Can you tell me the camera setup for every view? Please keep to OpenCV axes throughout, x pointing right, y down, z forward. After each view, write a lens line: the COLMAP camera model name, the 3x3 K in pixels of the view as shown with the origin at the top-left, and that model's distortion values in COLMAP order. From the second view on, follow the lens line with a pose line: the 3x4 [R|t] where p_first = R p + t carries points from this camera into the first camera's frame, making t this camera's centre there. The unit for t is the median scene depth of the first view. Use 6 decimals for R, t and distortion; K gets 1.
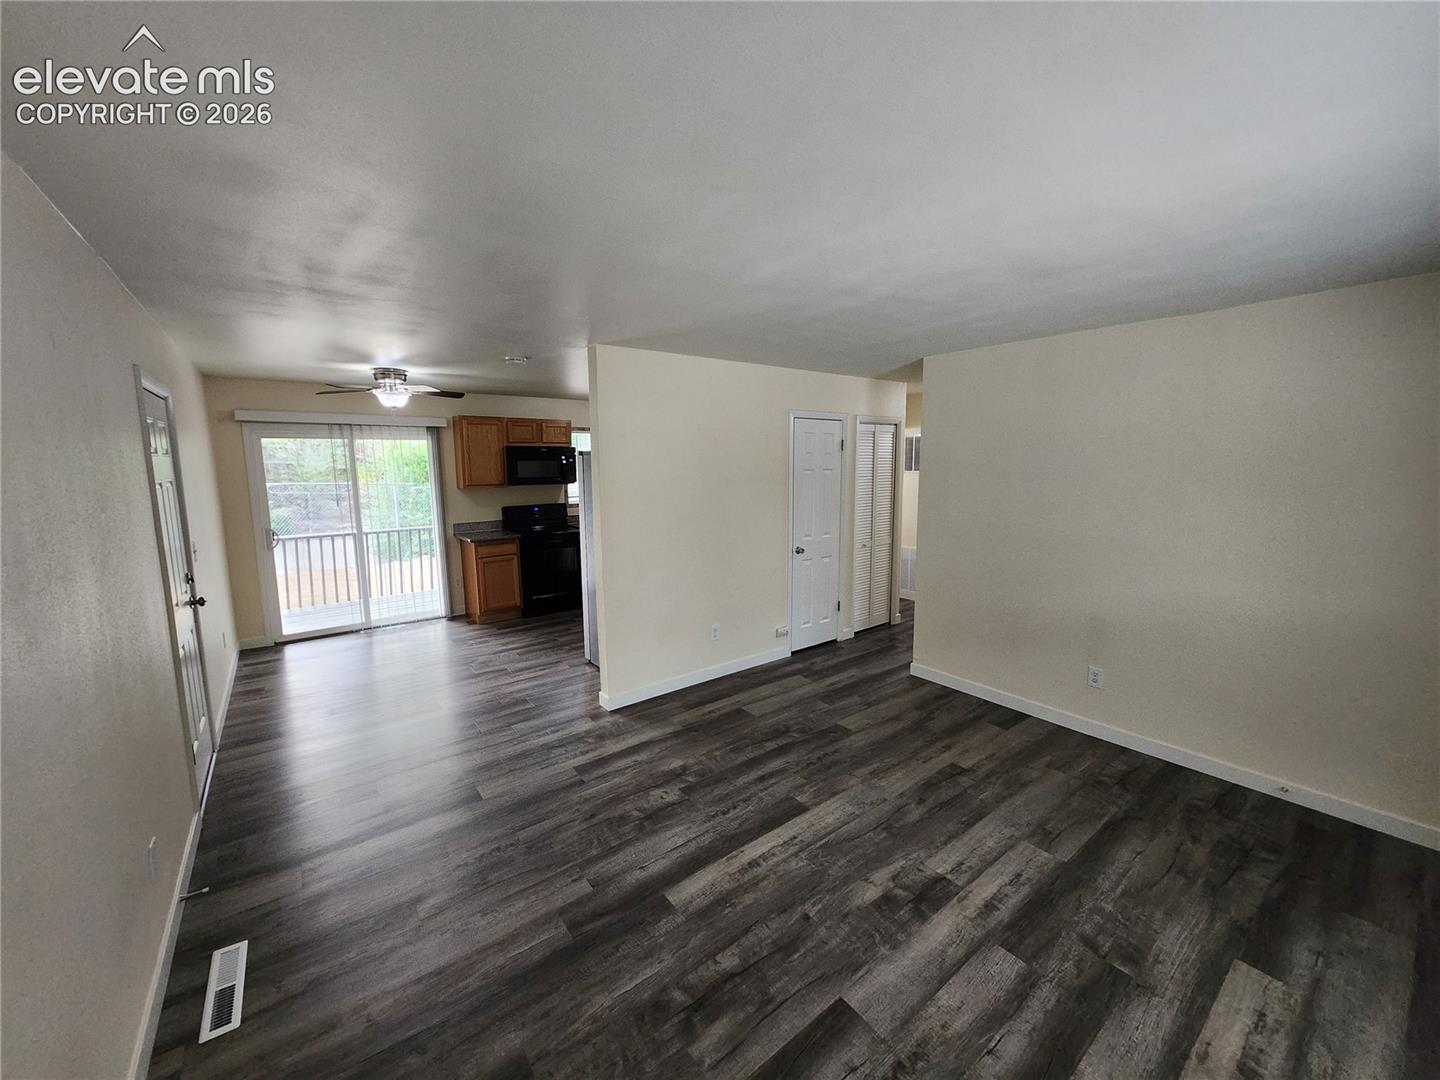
lens RADIAL K [[562.9, 0, 727.2], [0, 562.9, 532.5], [0, 0, 1]] dist [0.002813, -0.000315]
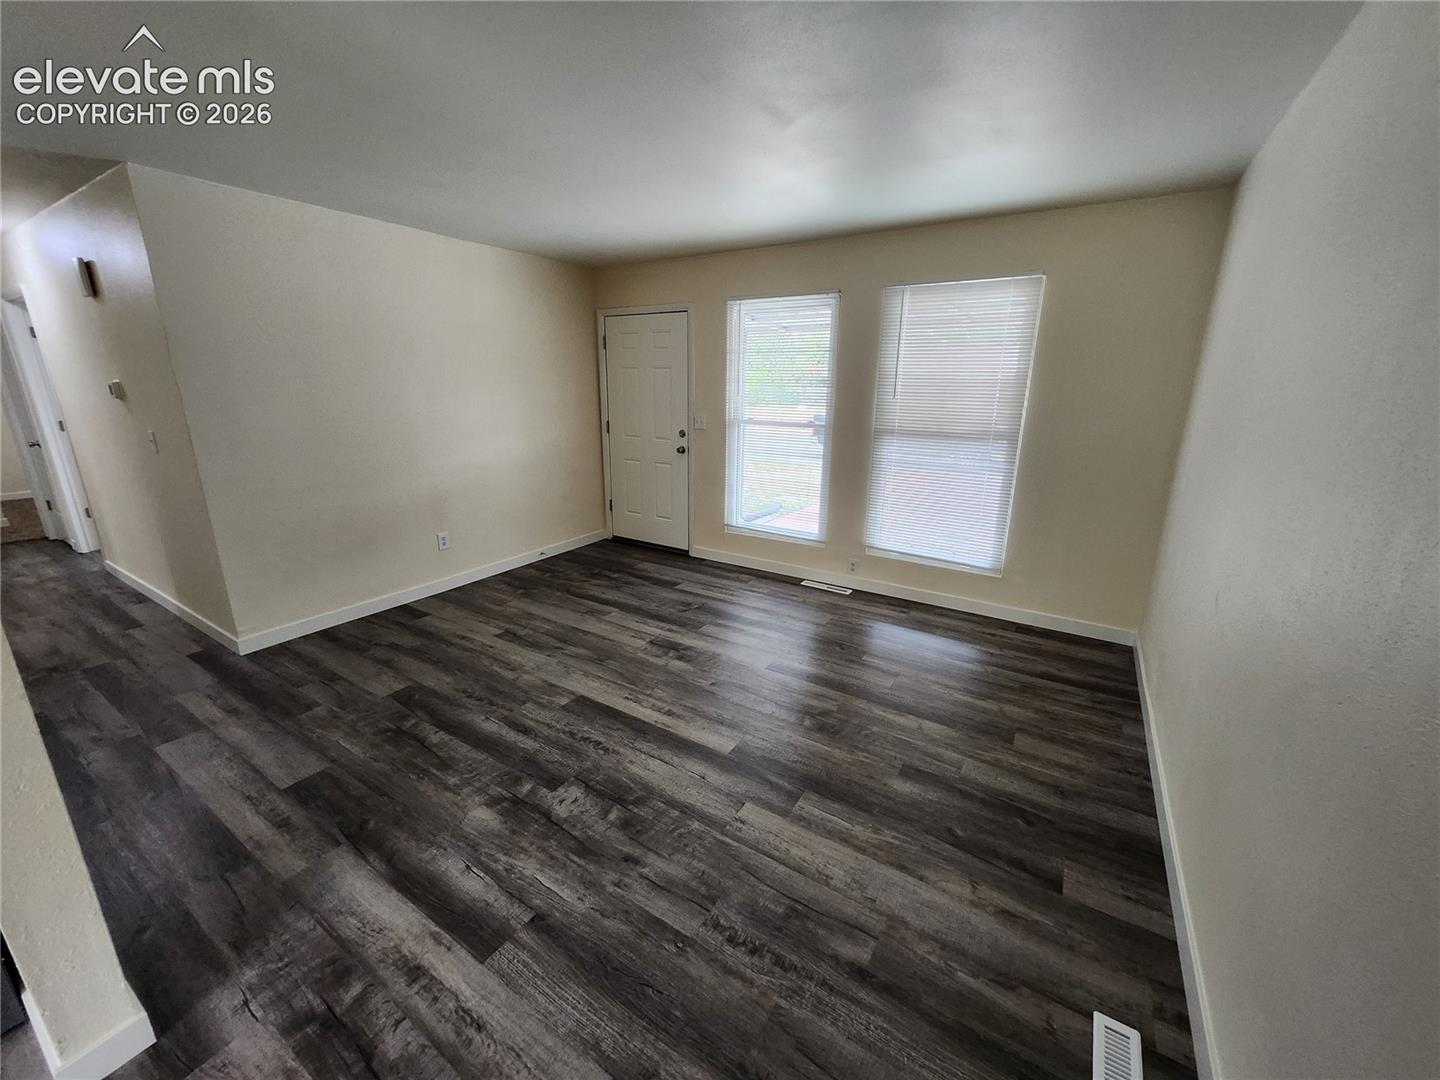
lens RADIAL K [[562.9, 0, 713.3], [0, 562.9, 535.9], [0, 0, 1]] dist [0.002813, -0.000315]
pose [[-0.323499, -0.246766, 0.913485, -0.737572], [0.117181, 0.947516, 0.297458, -0.051009], [-0.938945, 0.203271, -0.277604, 0.938579]]
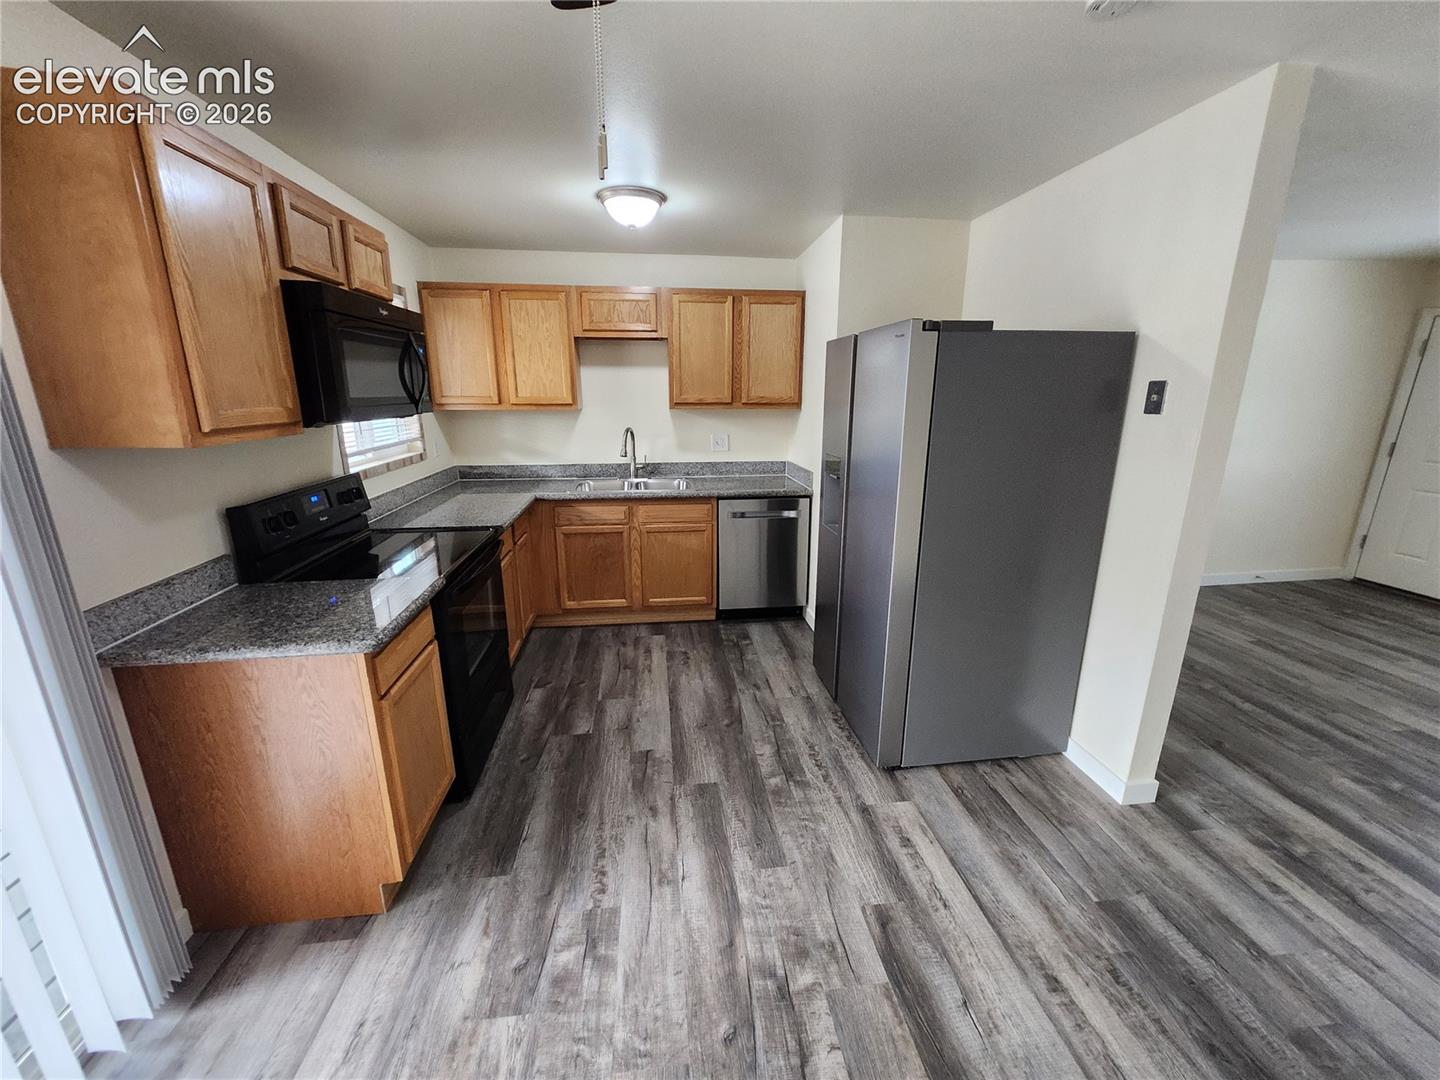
lens RADIAL K [[562.9, 0, 720.4], [0, 562.9, 533.4], [0, 0, 1]] dist [0.002813, -0.000315]
pose [[0.514873, -0.209281, 0.831329, -1.119556], [0.106670, 0.977847, 0.180101, -0.126553], [-0.850604, -0.004051, 0.525791, 1.413197]]
